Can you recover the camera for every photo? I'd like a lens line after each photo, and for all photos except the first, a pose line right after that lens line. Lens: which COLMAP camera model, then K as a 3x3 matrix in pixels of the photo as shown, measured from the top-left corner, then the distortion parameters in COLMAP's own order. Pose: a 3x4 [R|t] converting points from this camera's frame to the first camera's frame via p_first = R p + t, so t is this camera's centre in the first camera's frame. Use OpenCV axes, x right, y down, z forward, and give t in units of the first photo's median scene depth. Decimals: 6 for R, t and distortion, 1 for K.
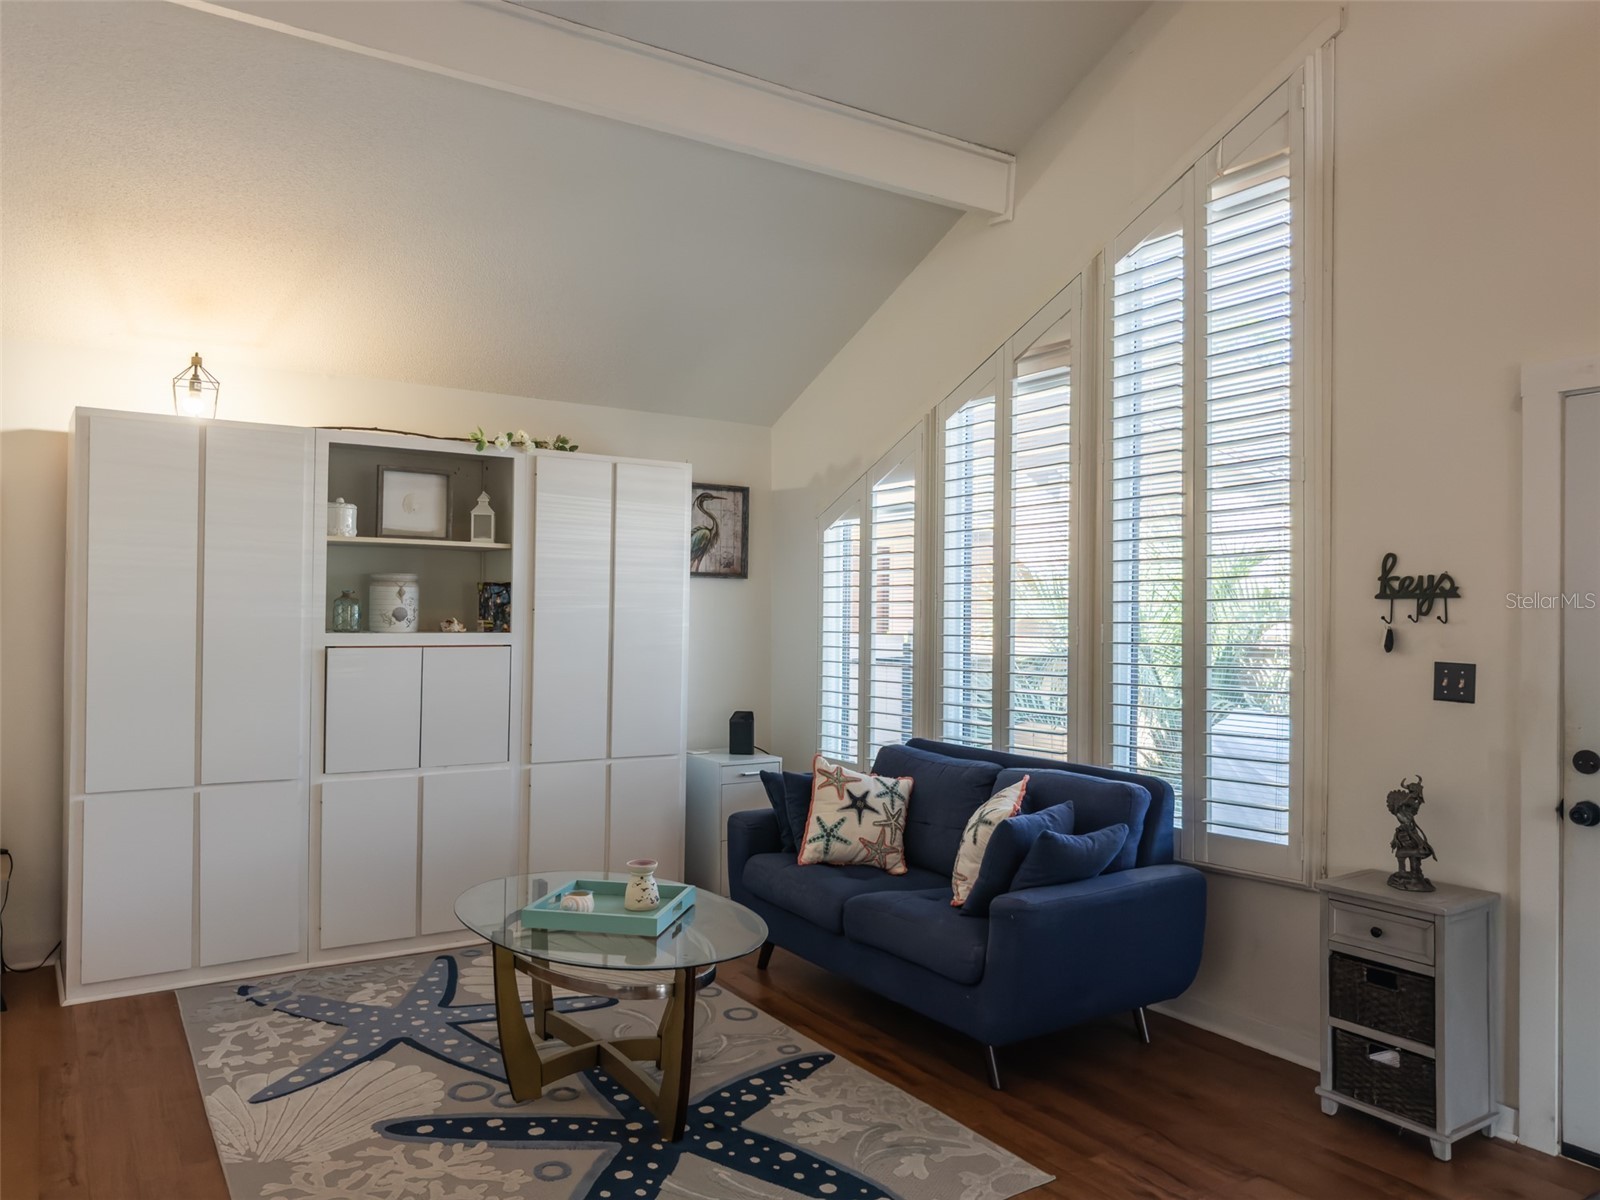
lens RADIAL K [[1134.1, 0, 800.0], [0, 1134.1, 600.0], [0, 0, 1]] dist [-0.012880, -0.000990]
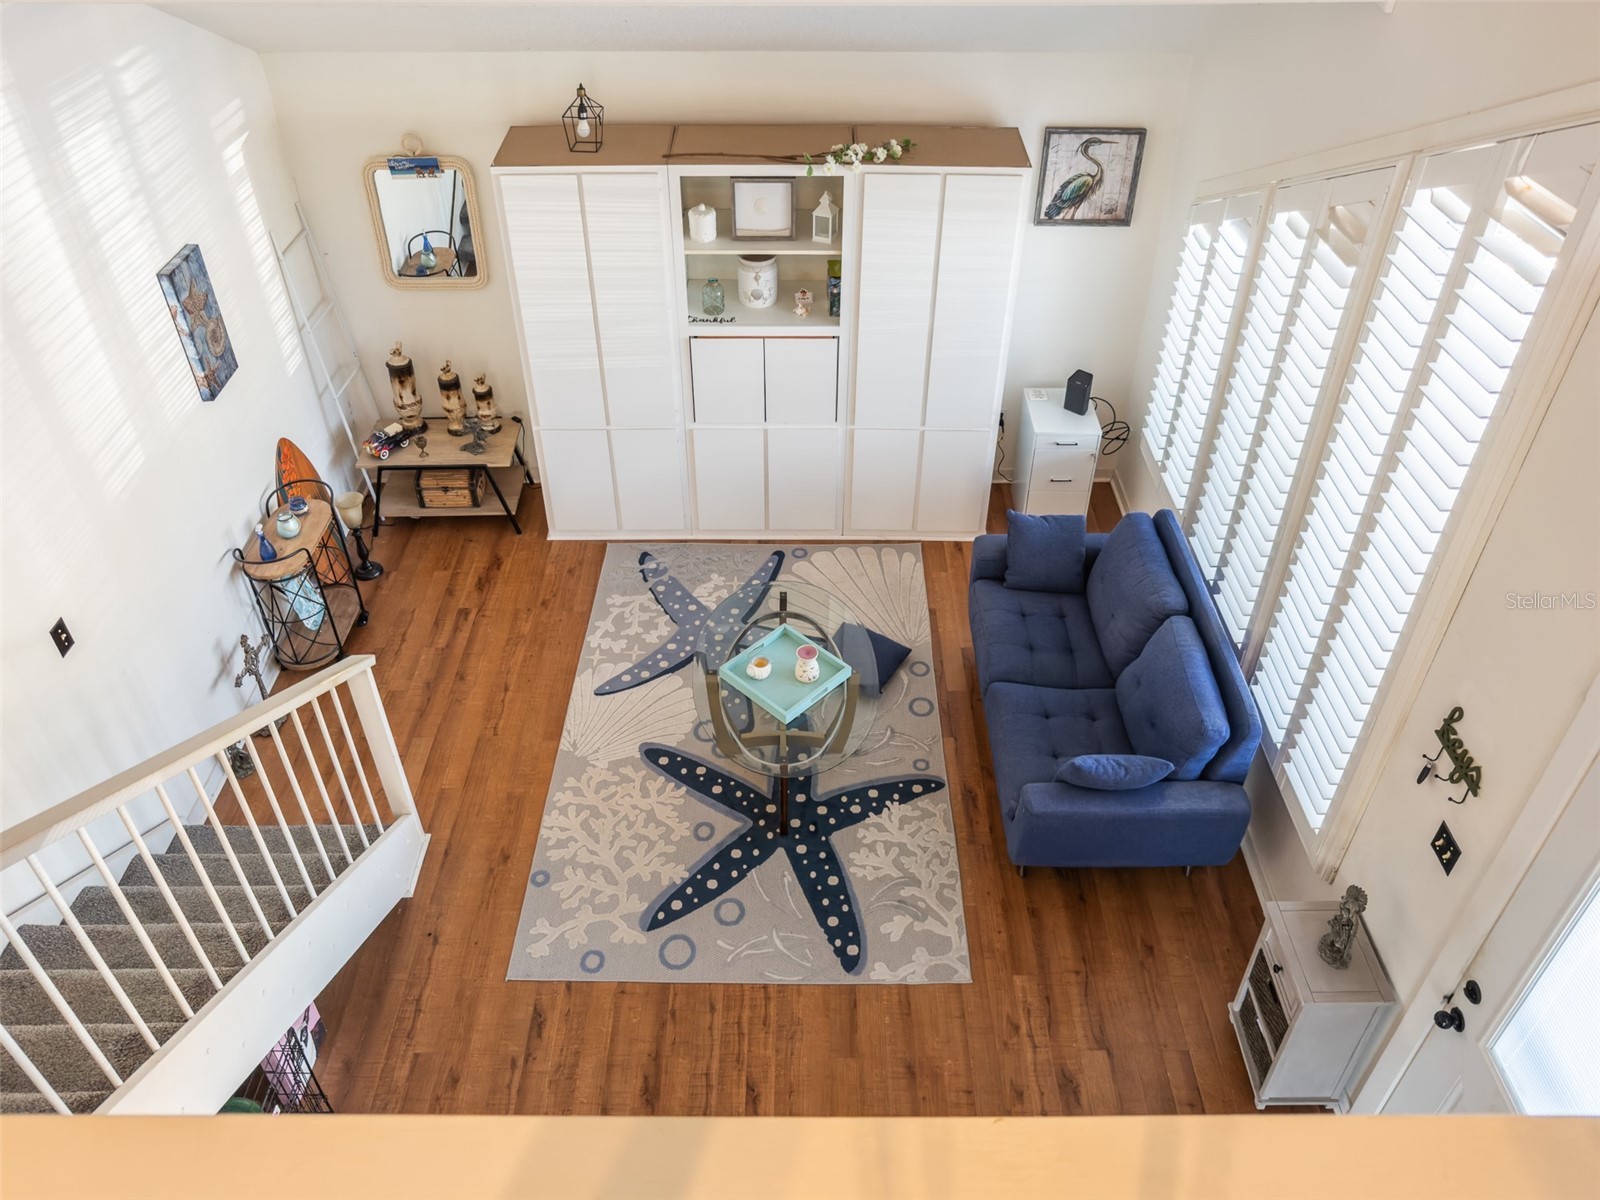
lens RADIAL K [[1158.2, 0, 800.0], [0, 1158.2, 530.0], [0, 0, 1]] dist [0.064376, -0.153173]
pose [[0.835639, 0.319860, -0.446539, 0.433527], [0.013299, 0.800935, 0.598603, -0.727581], [0.549118, -0.506155, 0.665039, 0.121385]]
